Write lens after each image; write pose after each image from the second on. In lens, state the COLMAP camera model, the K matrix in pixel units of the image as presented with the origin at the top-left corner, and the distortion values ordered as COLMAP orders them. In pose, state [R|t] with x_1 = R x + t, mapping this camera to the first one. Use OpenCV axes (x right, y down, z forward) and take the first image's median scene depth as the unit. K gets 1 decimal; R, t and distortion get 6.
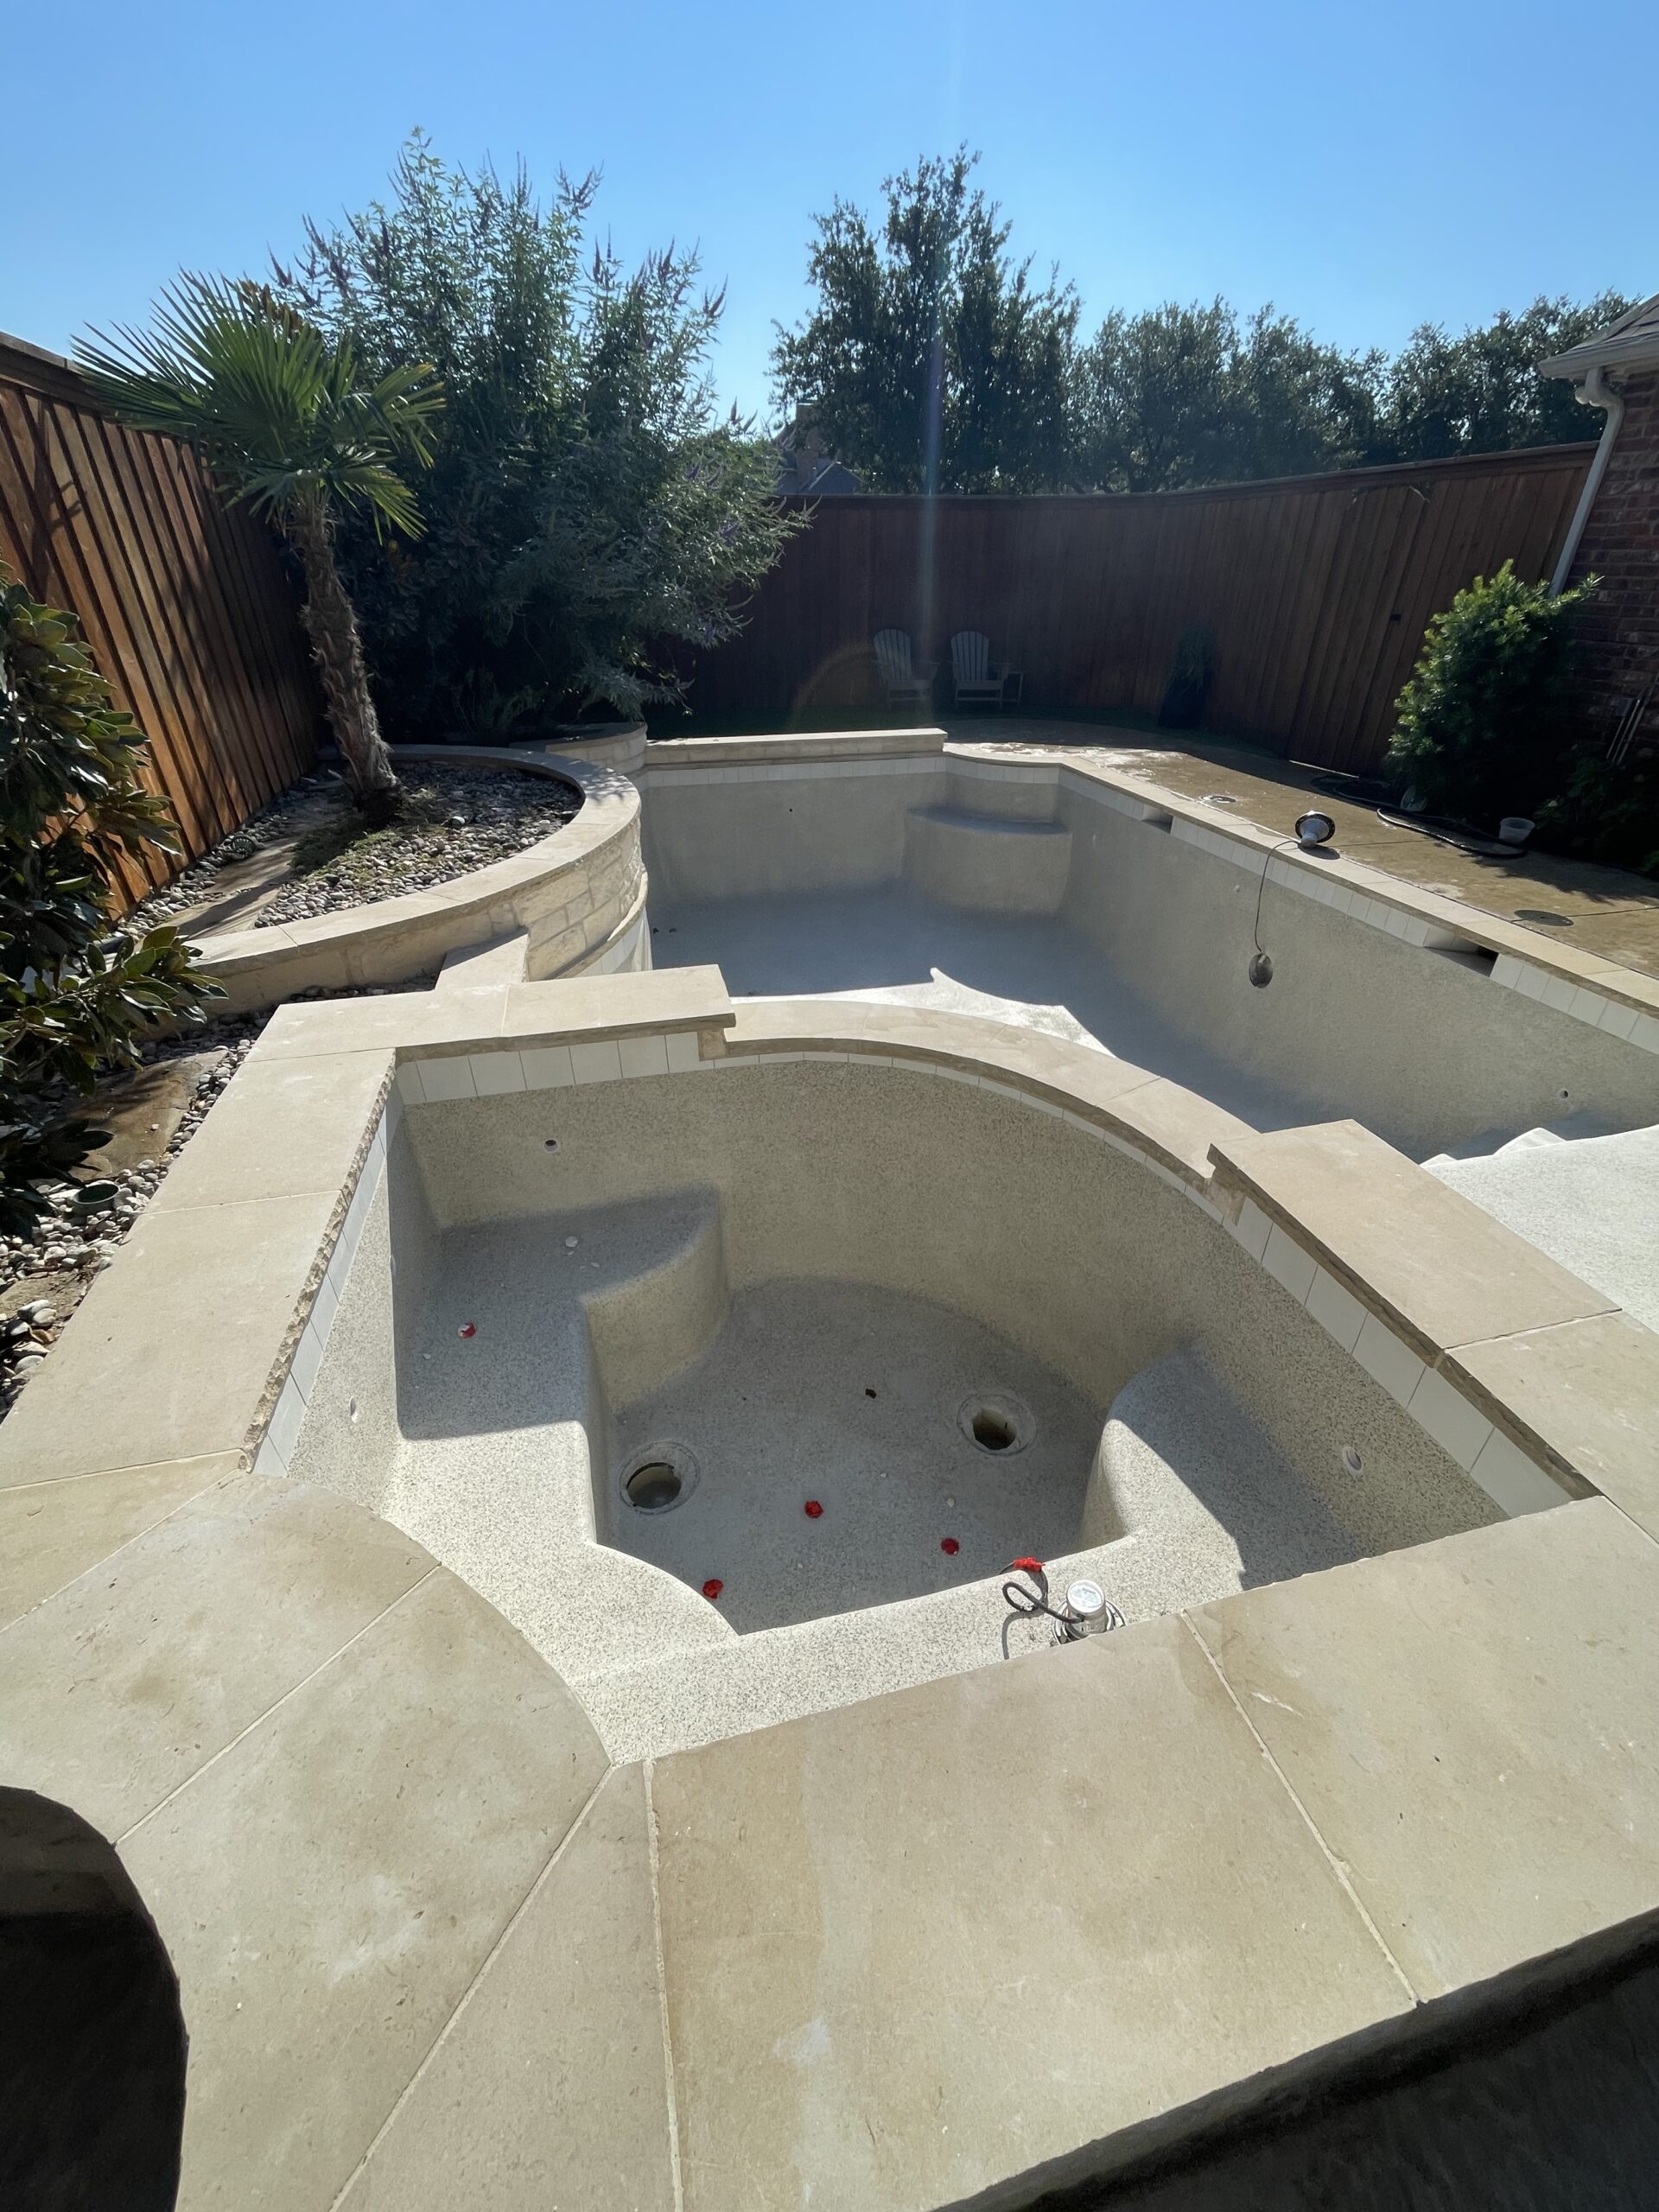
lens RADIAL K [[897.0, 0, 830.2], [0, 897.0, 1109.3], [0, 0, 1]] dist [-0.004525, 0.000894]
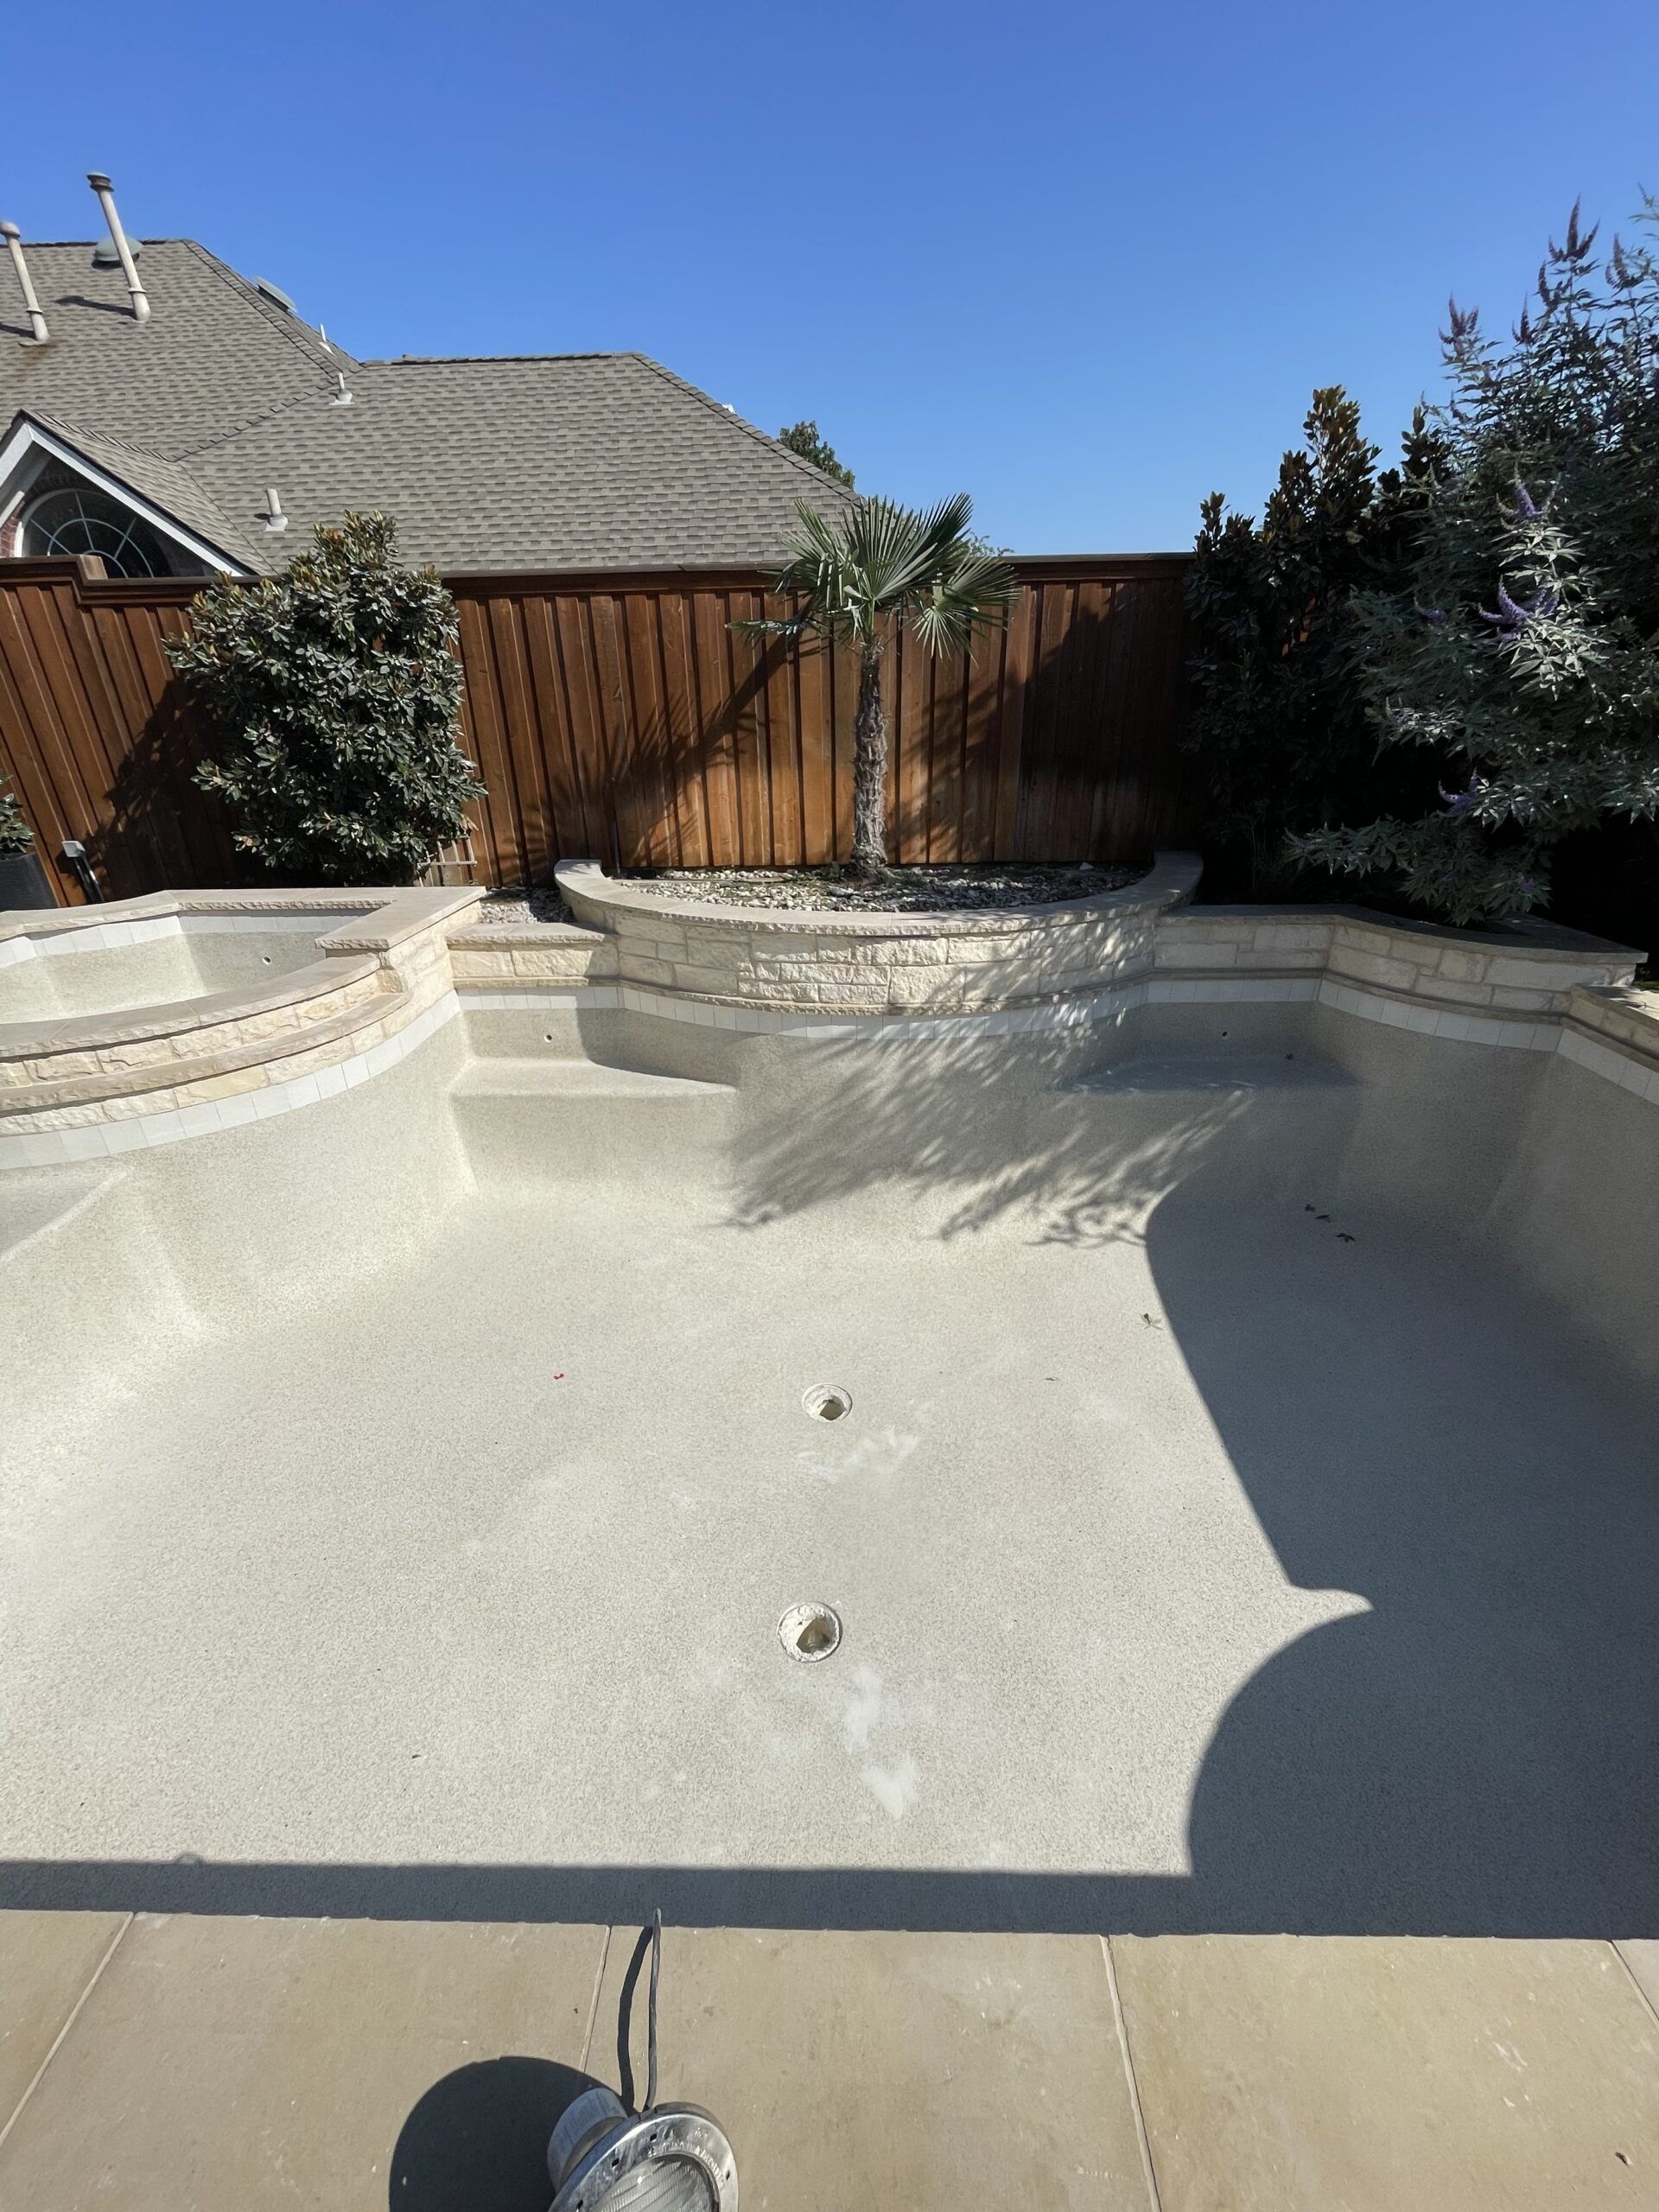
lens RADIAL K [[897.0, 0, 838.8], [0, 897.0, 1105.2], [0, 0, 1]] dist [-0.004525, 0.000894]
pose [[-0.260936, 0.413850, -0.872147, 0.162790], [-0.486854, 0.723722, 0.489080, -0.155970], [0.833598, 0.552227, 0.012639, 0.256497]]
